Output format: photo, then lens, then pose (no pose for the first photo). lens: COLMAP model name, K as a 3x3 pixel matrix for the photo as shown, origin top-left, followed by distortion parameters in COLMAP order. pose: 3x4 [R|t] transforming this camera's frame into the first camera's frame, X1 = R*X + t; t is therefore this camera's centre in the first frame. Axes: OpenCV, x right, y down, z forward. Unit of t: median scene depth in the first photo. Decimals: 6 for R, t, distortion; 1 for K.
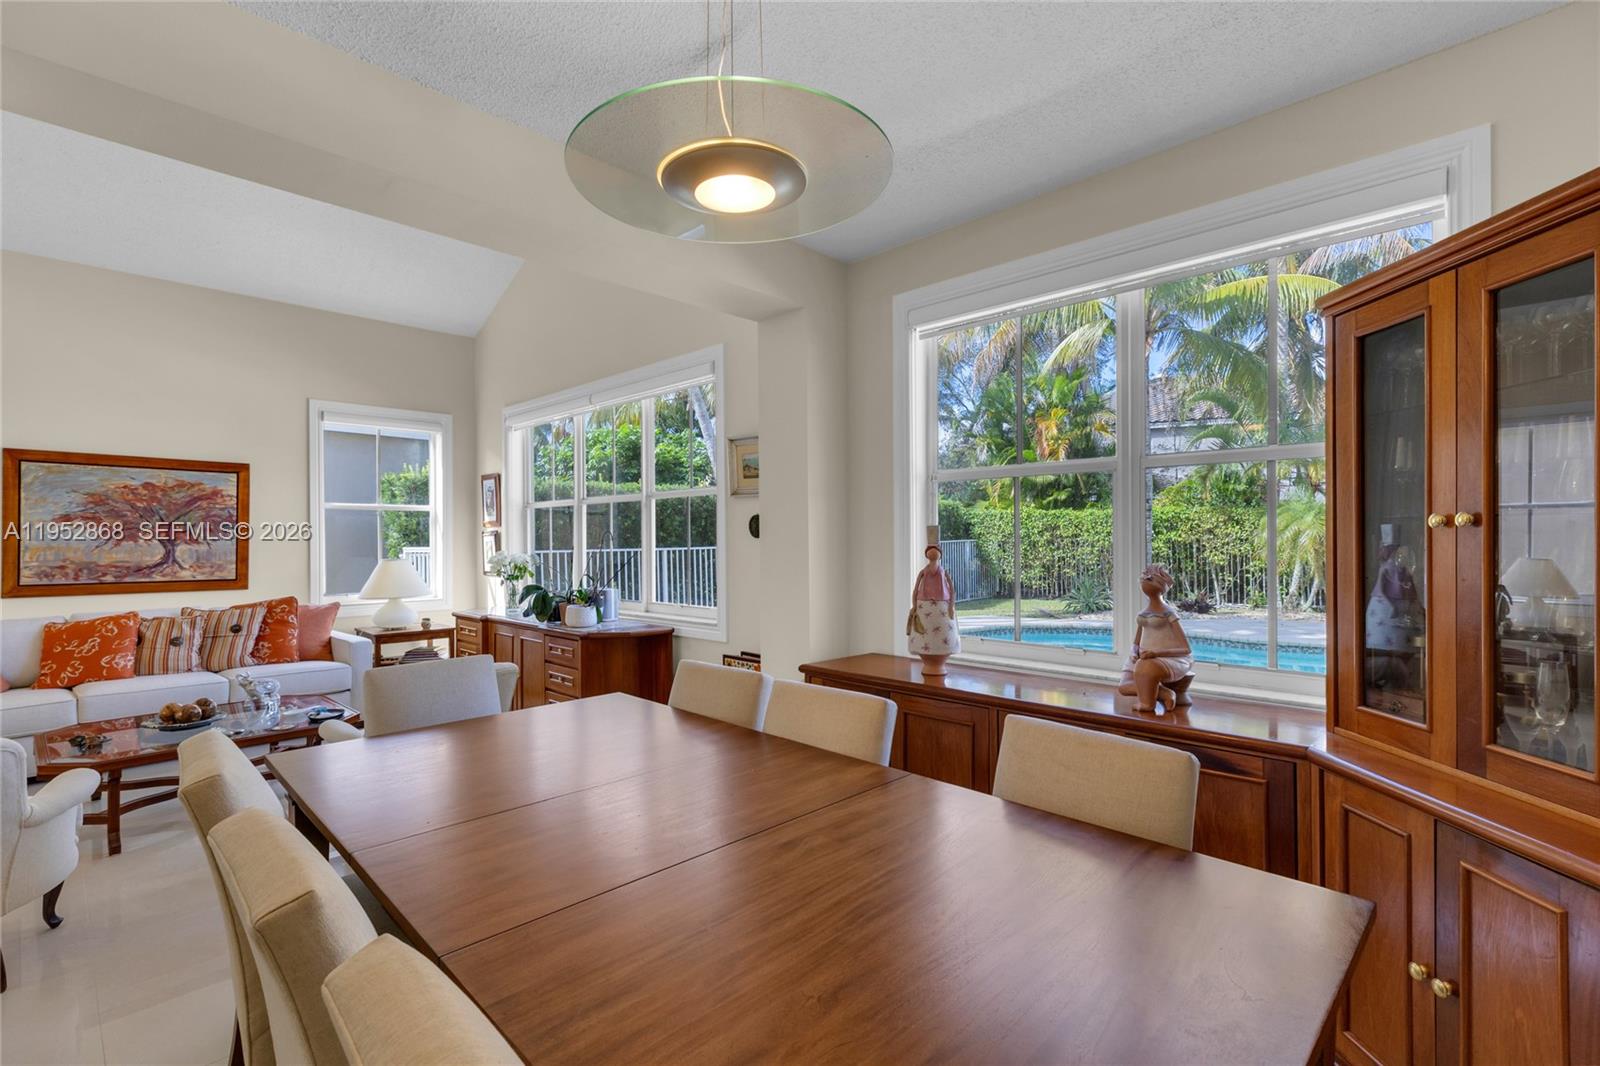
lens RADIAL K [[727.4, 0, 790.5], [0, 727.4, 534.2], [0, 0, 1]] dist [0.005523, -0.001097]
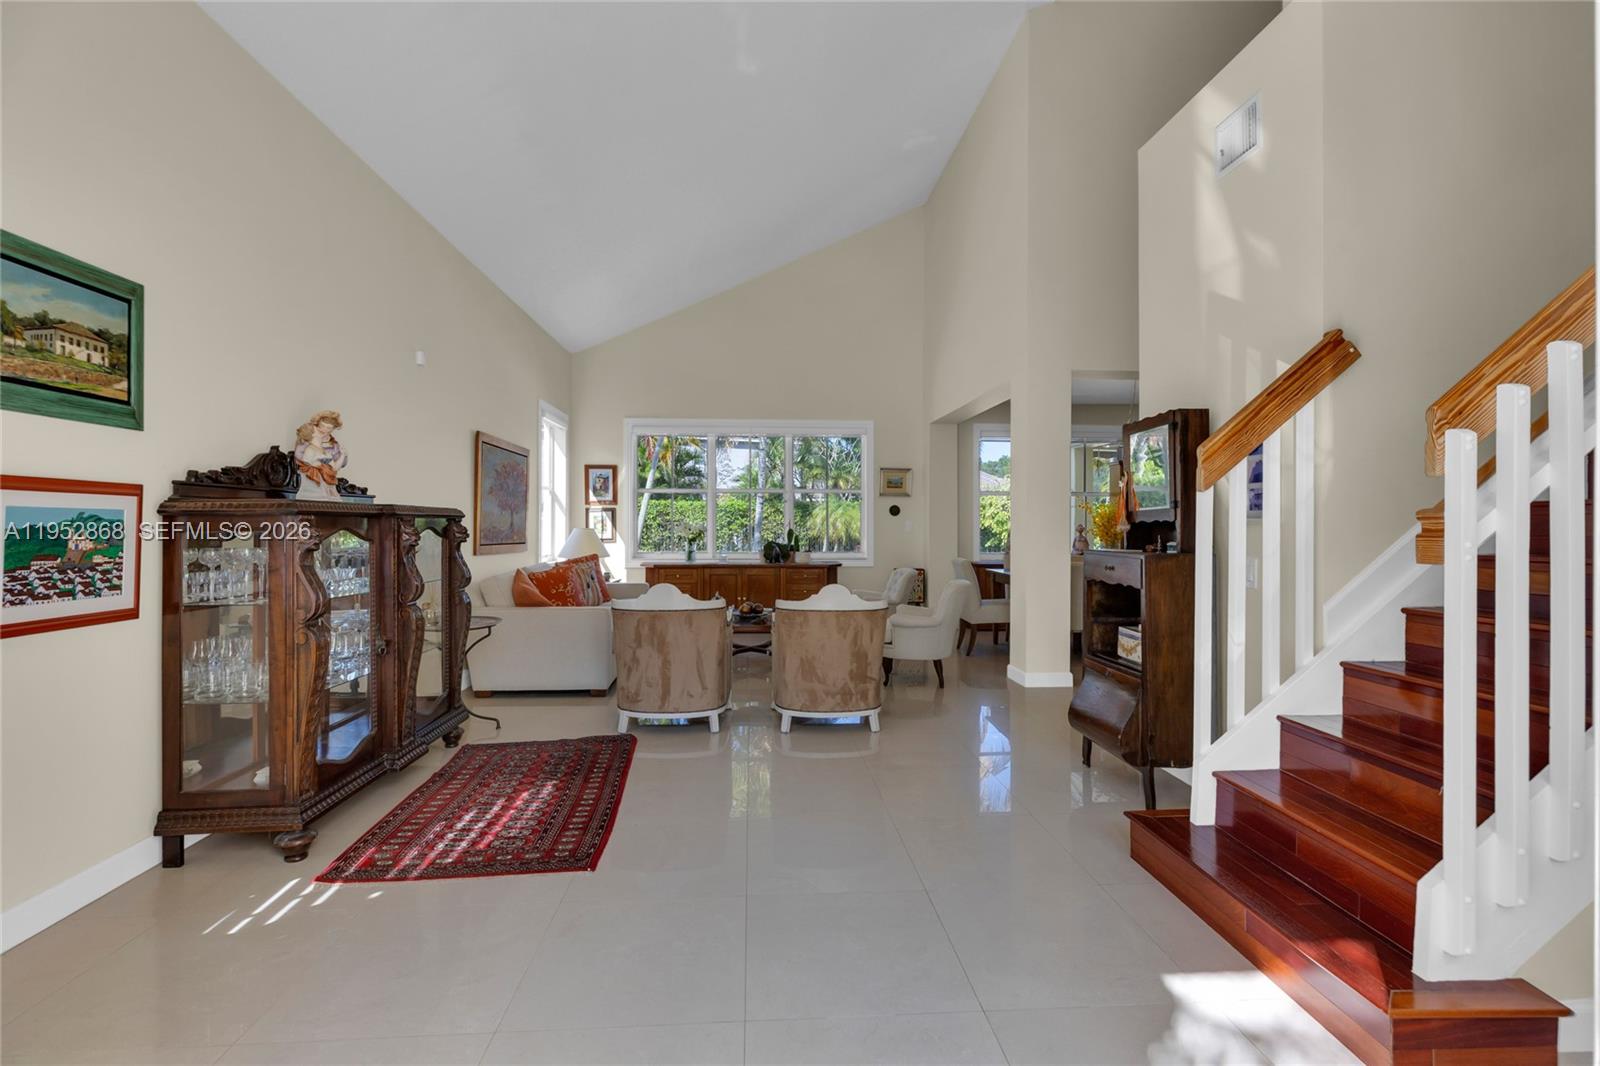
lens RADIAL K [[717.2, 0, 803.1], [0, 717.2, 514.8], [0, 0, 1]] dist [0.010798, -0.003132]
pose [[0.665886, 0.018561, 0.745822, -1.604271], [-0.011387, 0.999827, -0.014717, 0.032266], [-0.745966, 0.001307, 0.665982, -0.189066]]
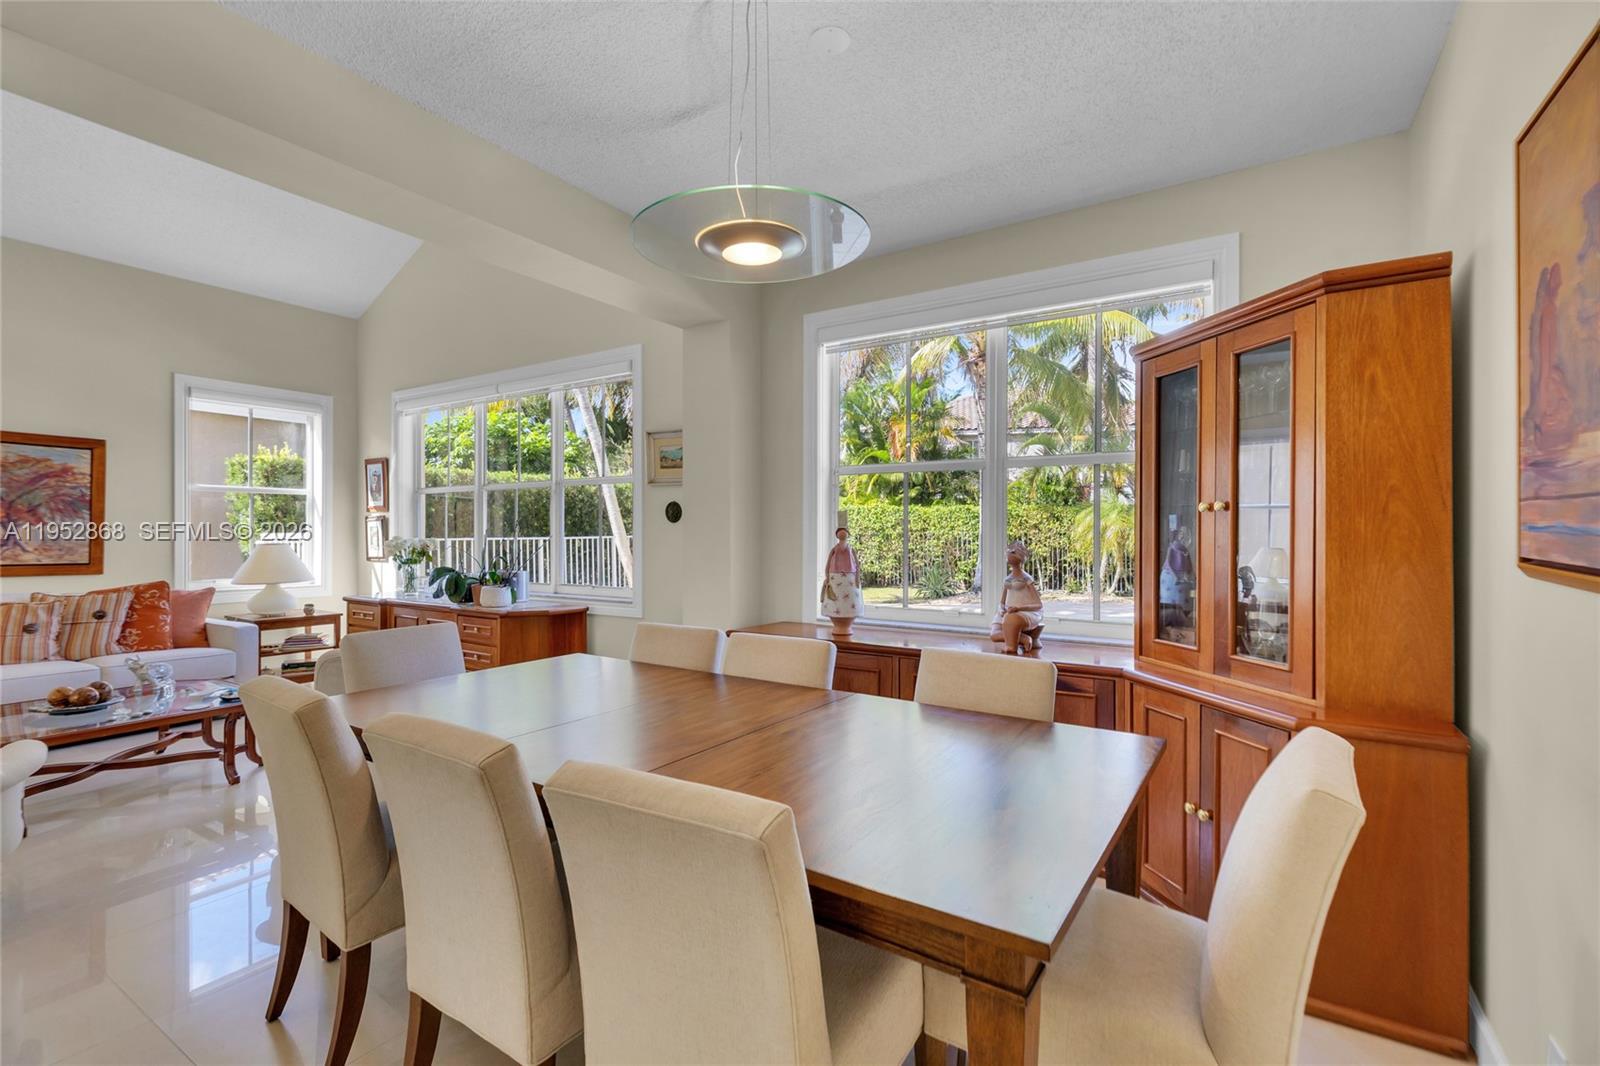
lens RADIAL K [[717.2, 0, 787.6], [0, 717.2, 528.8], [0, 0, 1]] dist [0.010798, -0.003132]
pose [[0.981016, 0.008981, 0.193718, -0.076279], [-0.008992, 0.999959, -0.000819, 0.012209], [-0.193717, -0.000939, 0.981057, -0.091047]]
